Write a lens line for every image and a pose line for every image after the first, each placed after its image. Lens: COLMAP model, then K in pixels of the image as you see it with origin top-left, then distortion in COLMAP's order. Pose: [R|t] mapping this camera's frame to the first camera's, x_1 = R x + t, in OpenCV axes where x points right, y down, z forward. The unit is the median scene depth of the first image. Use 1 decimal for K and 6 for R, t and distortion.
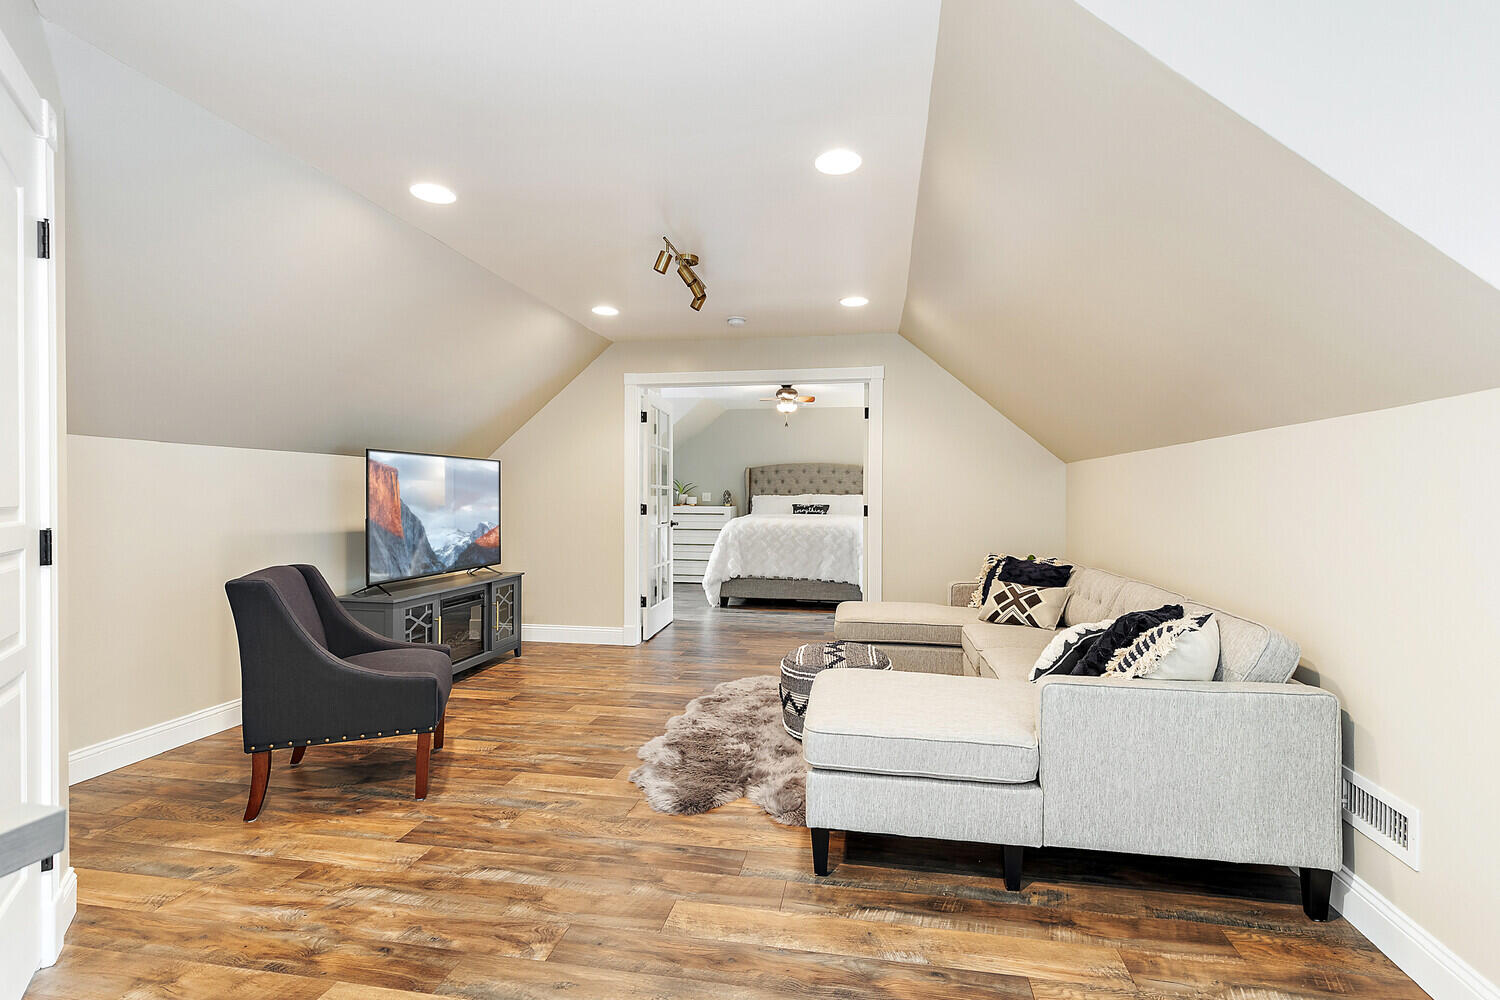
lens RADIAL K [[693.8, 0, 774.4], [0, 693.8, 497.5], [0, 0, 1]] dist [0.011904, -0.002594]
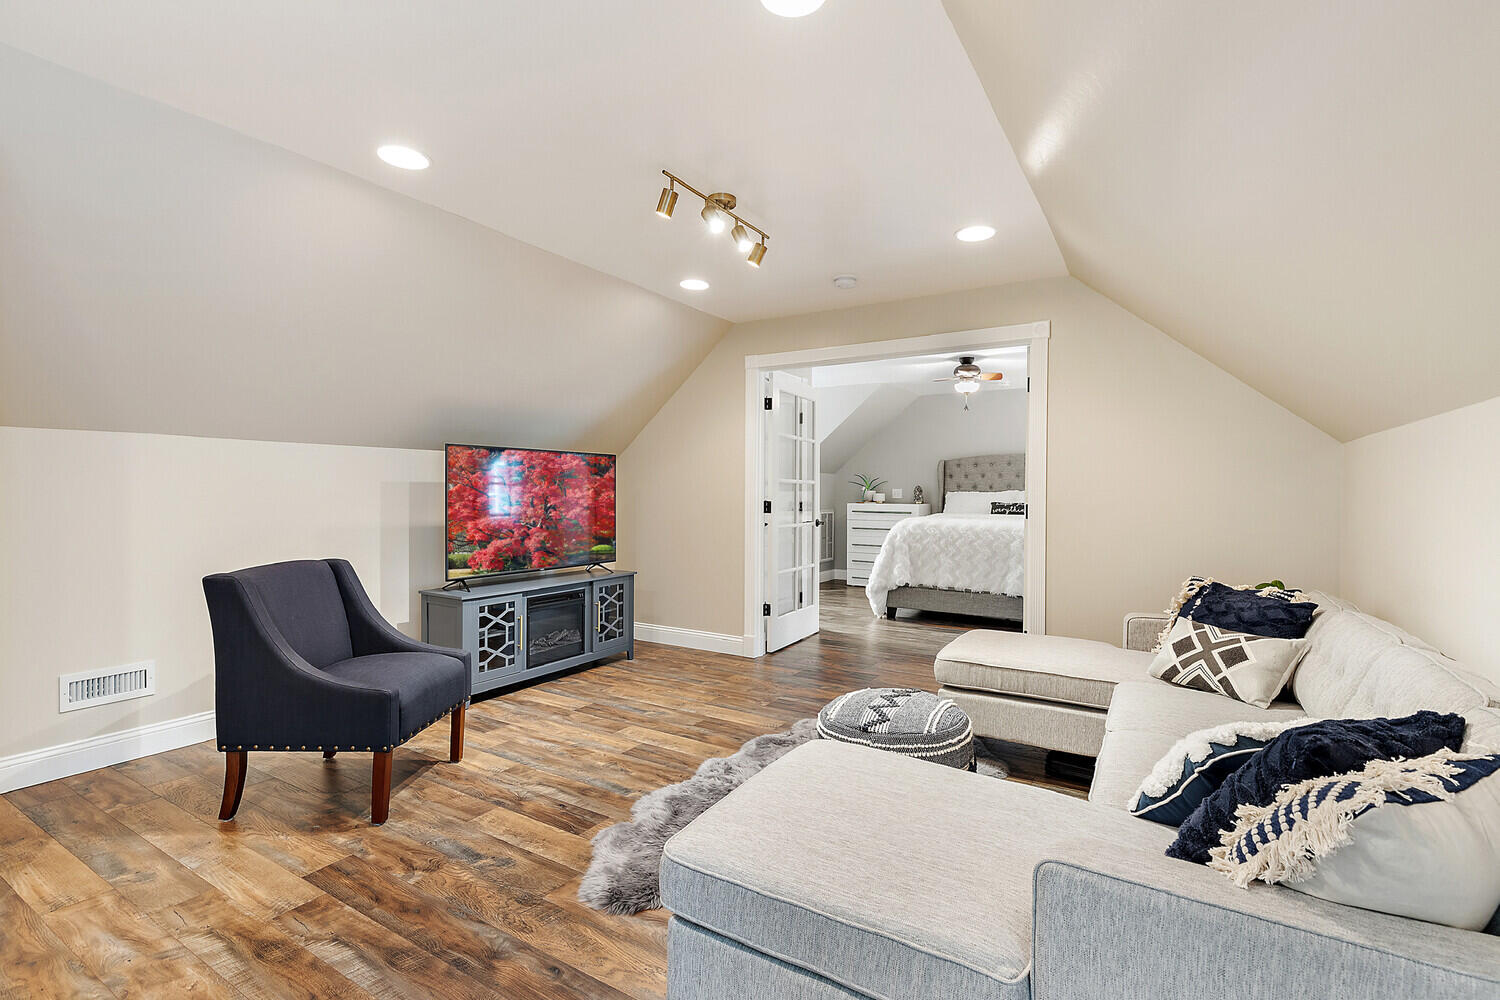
lens RADIAL K [[693.8, 0, 766.5], [0, 693.8, 493.9], [0, 0, 1]] dist [0.011904, -0.002594]
pose [[0.927002, 0.002748, -0.375046, 0.209647], [-0.002996, 0.999996, -0.000079, 0.000862], [0.375045, 0.001196, 0.927006, 0.241554]]
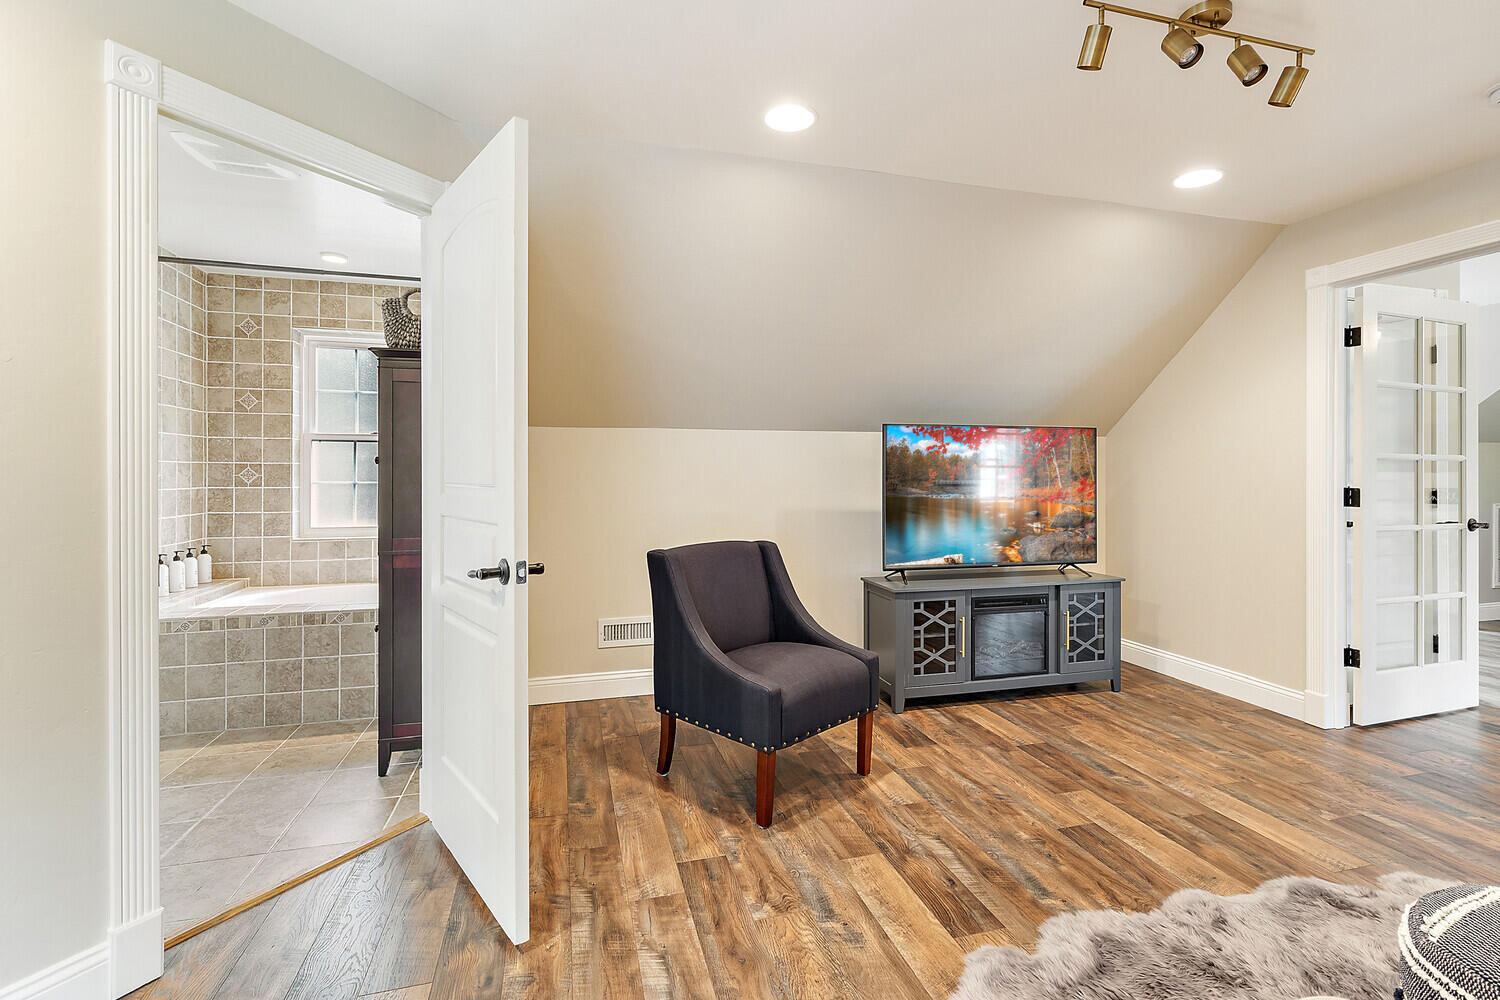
lens RADIAL K [[693.8, 0, 751.6], [0, 693.8, 472.1], [0, 0, 1]] dist [0.011904, -0.002594]
pose [[0.416572, -0.004296, -0.909093, 0.187608], [-0.000725, 0.999987, -0.005058, -0.000371], [0.909102, 0.002766, 0.416563, 0.438272]]
